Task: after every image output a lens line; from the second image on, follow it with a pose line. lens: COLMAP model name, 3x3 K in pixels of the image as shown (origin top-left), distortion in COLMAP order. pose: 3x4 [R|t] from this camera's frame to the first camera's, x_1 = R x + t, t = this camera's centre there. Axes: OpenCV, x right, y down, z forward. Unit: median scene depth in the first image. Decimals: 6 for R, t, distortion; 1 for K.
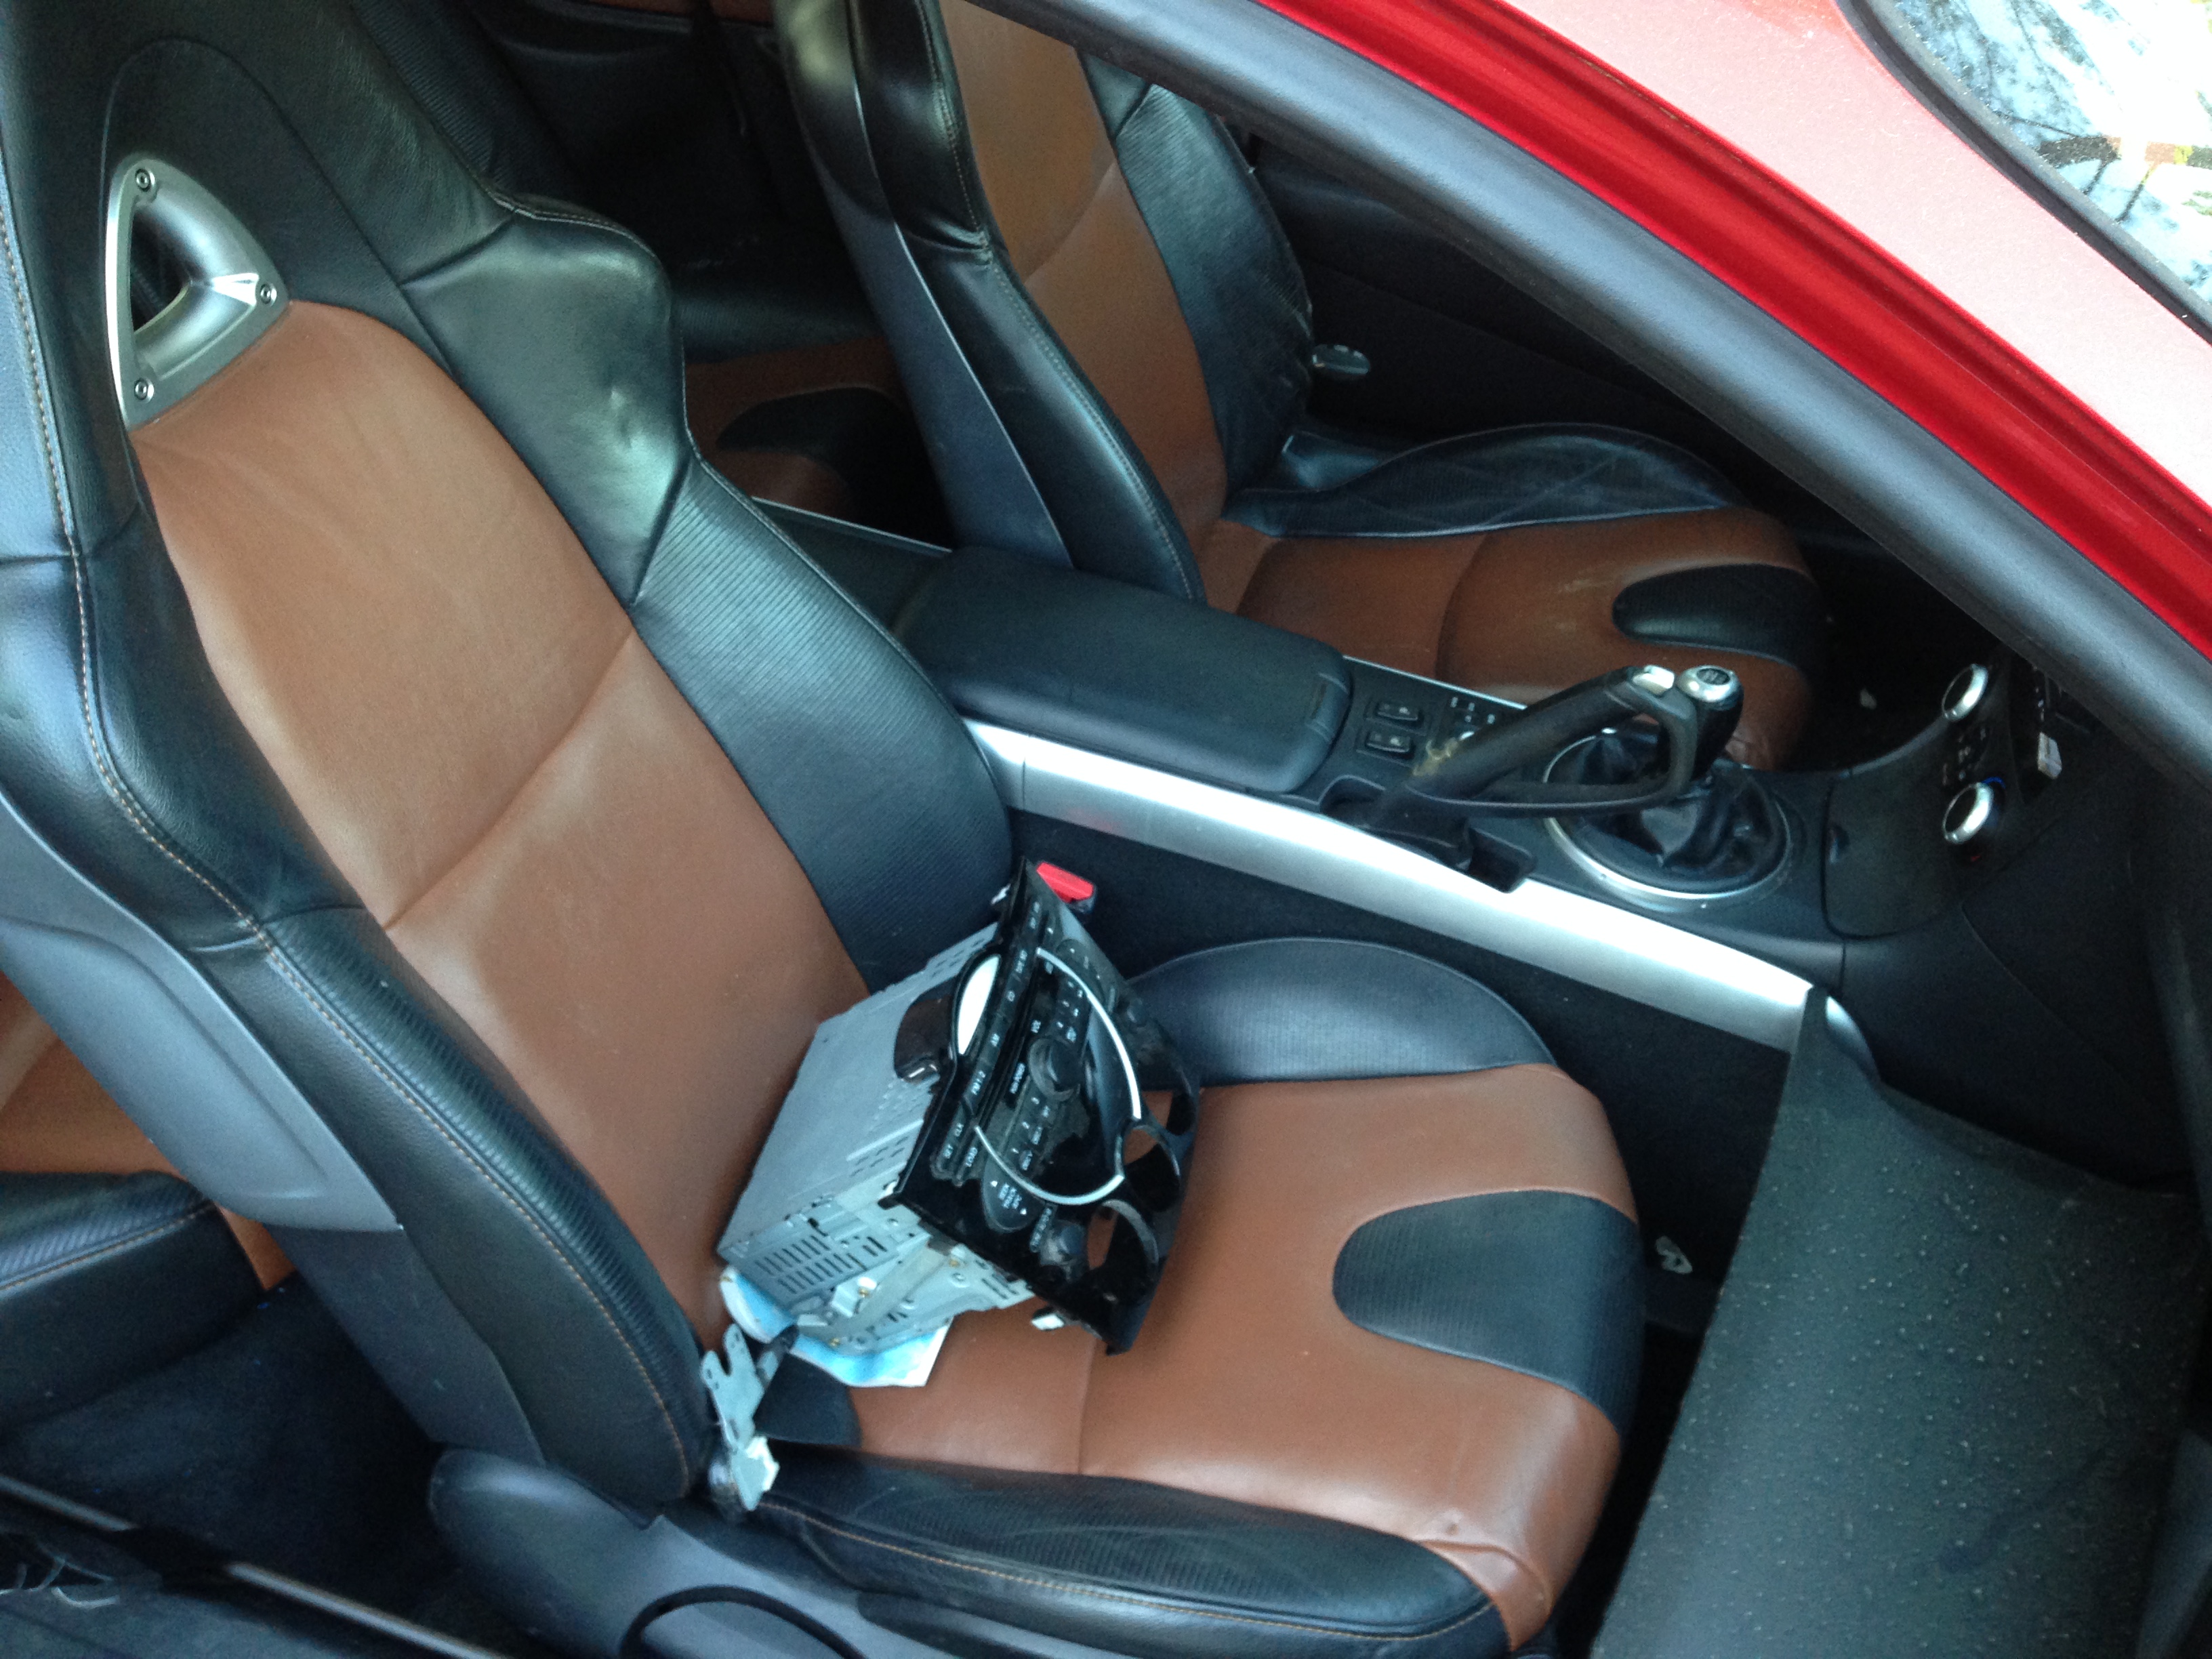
lens RADIAL K [[2298.9, 0, 1059.7], [0, 2298.9, 833.3], [0, 0, 1]] dist [0.080615, -0.009911]
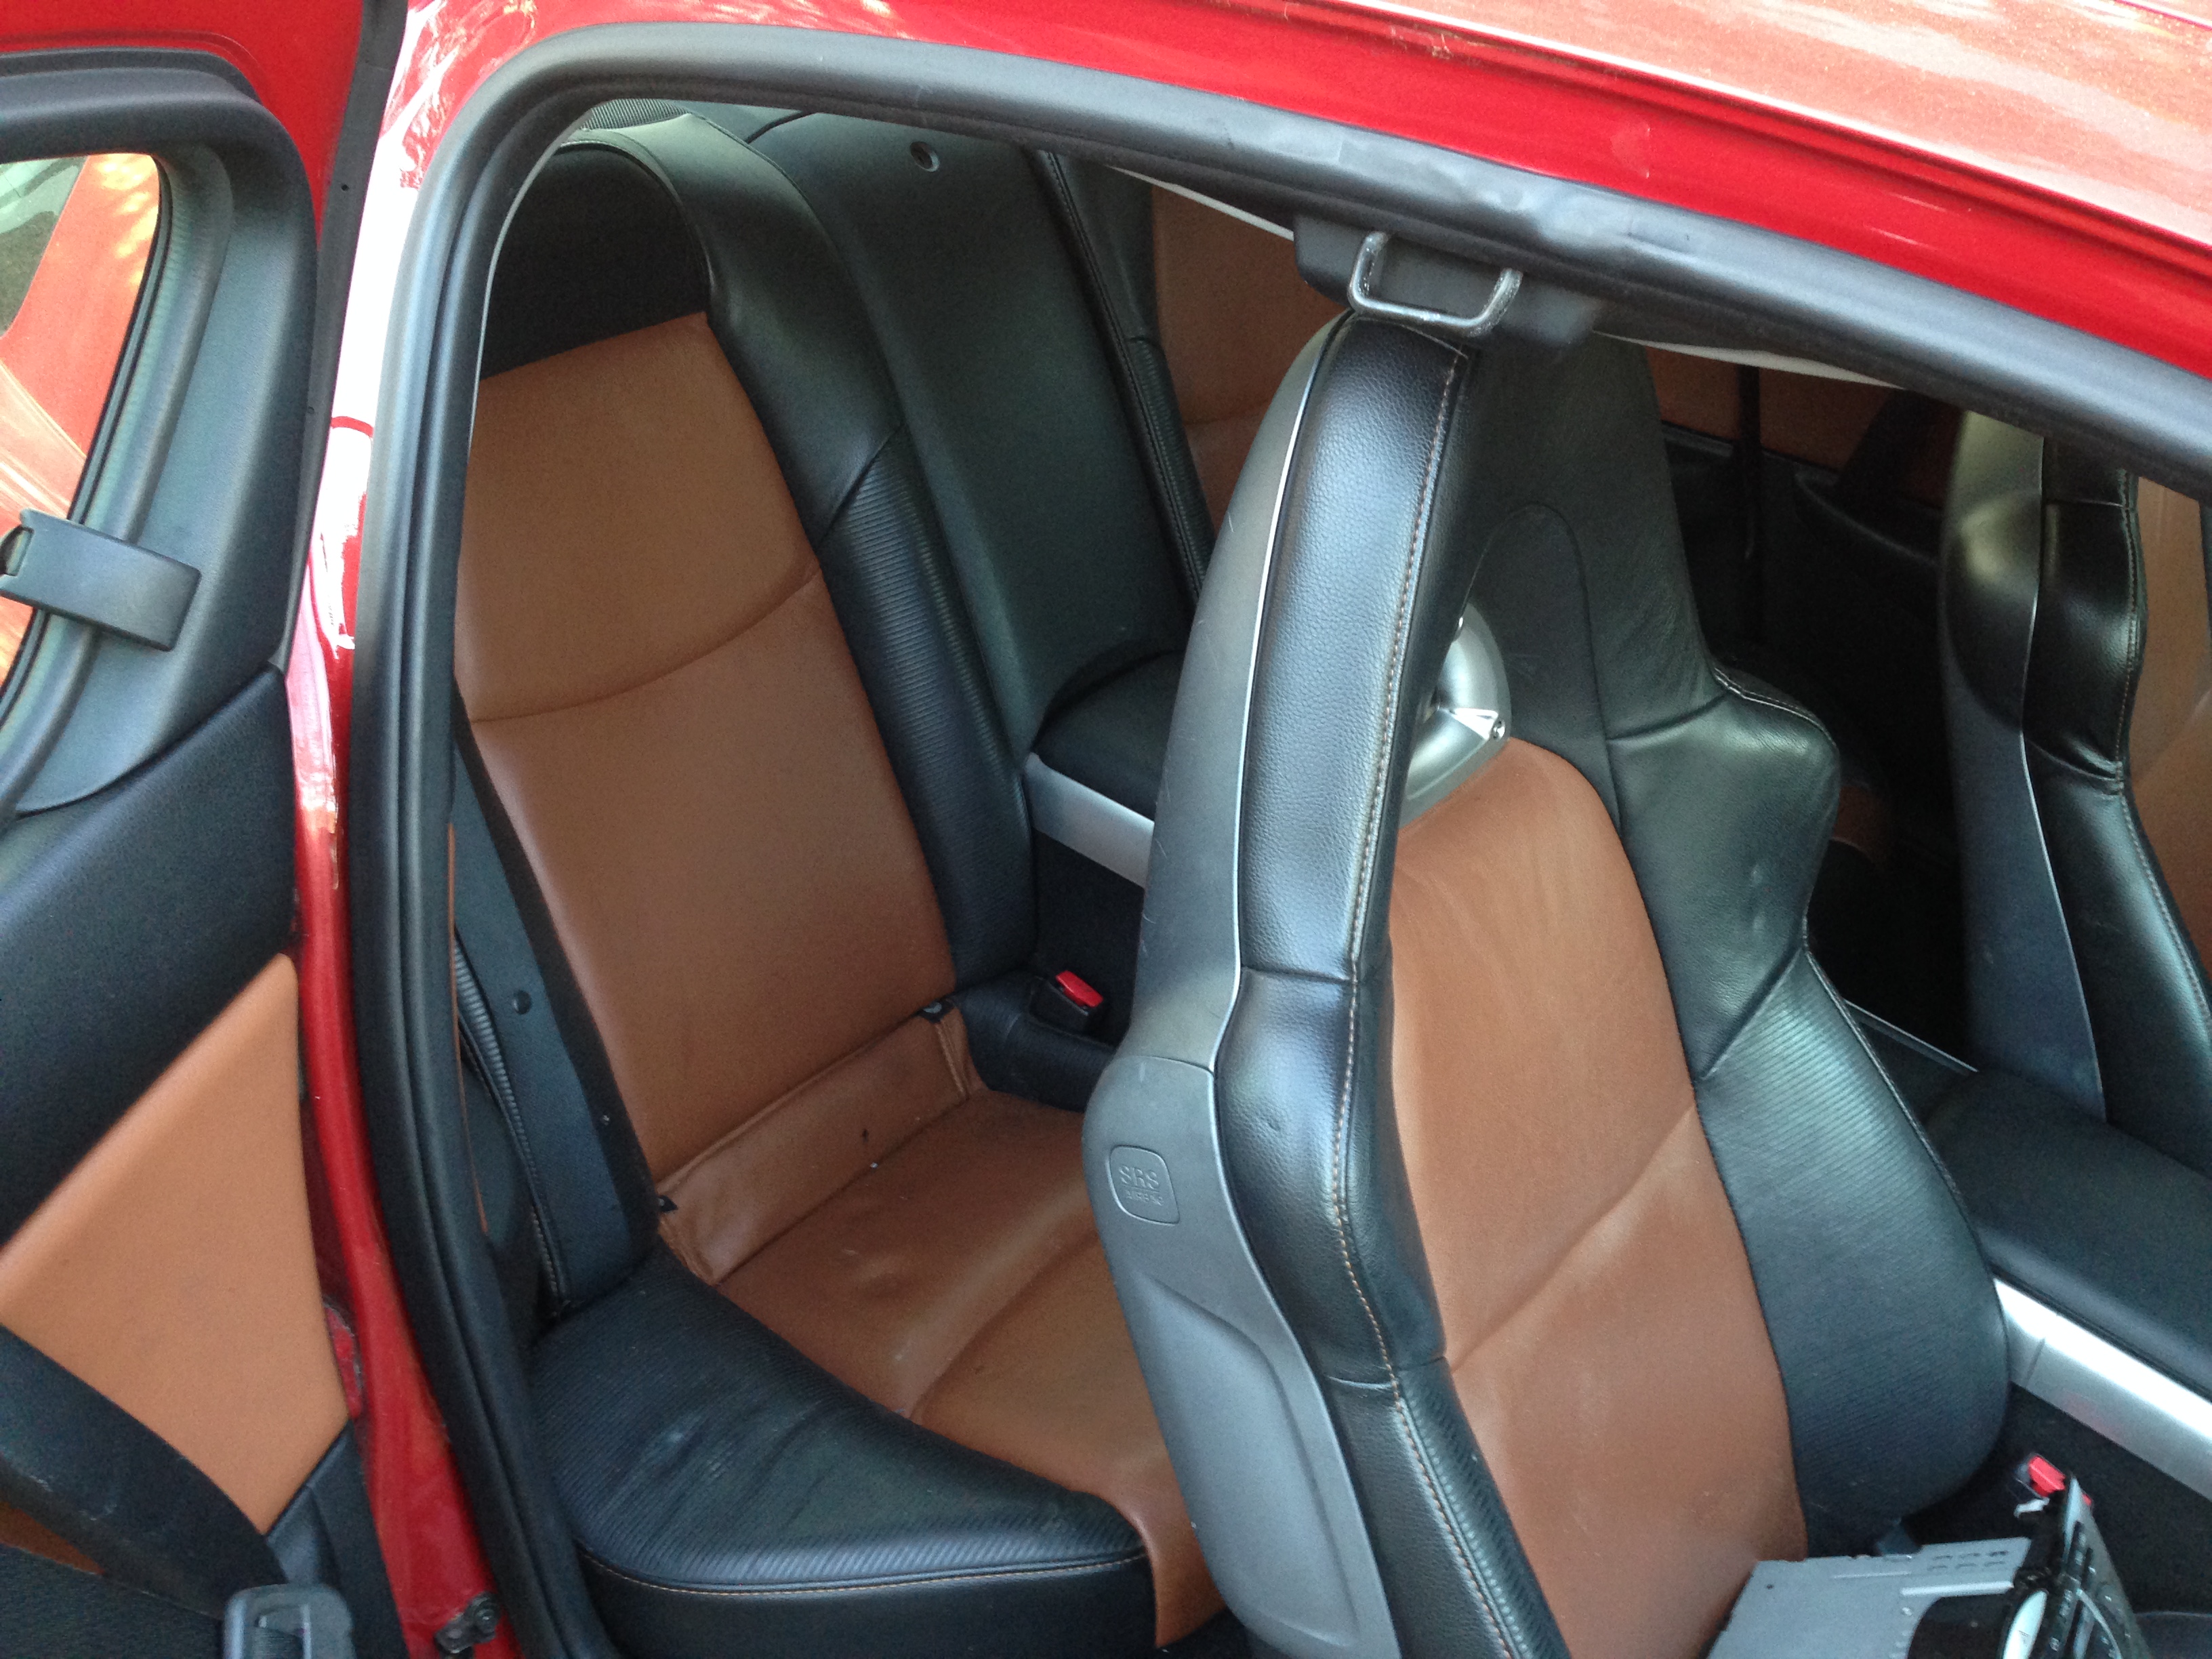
lens RADIAL K [[2298.9, 0, 1059.7], [0, 2298.9, 833.3], [0, 0, 1]] dist [0.080615, -0.009911]
pose [[0.915193, 0.238816, -0.324636, -0.149929], [-0.282154, 0.954851, -0.093002, -0.033367], [0.287769, 0.176712, 0.941256, -0.003030]]
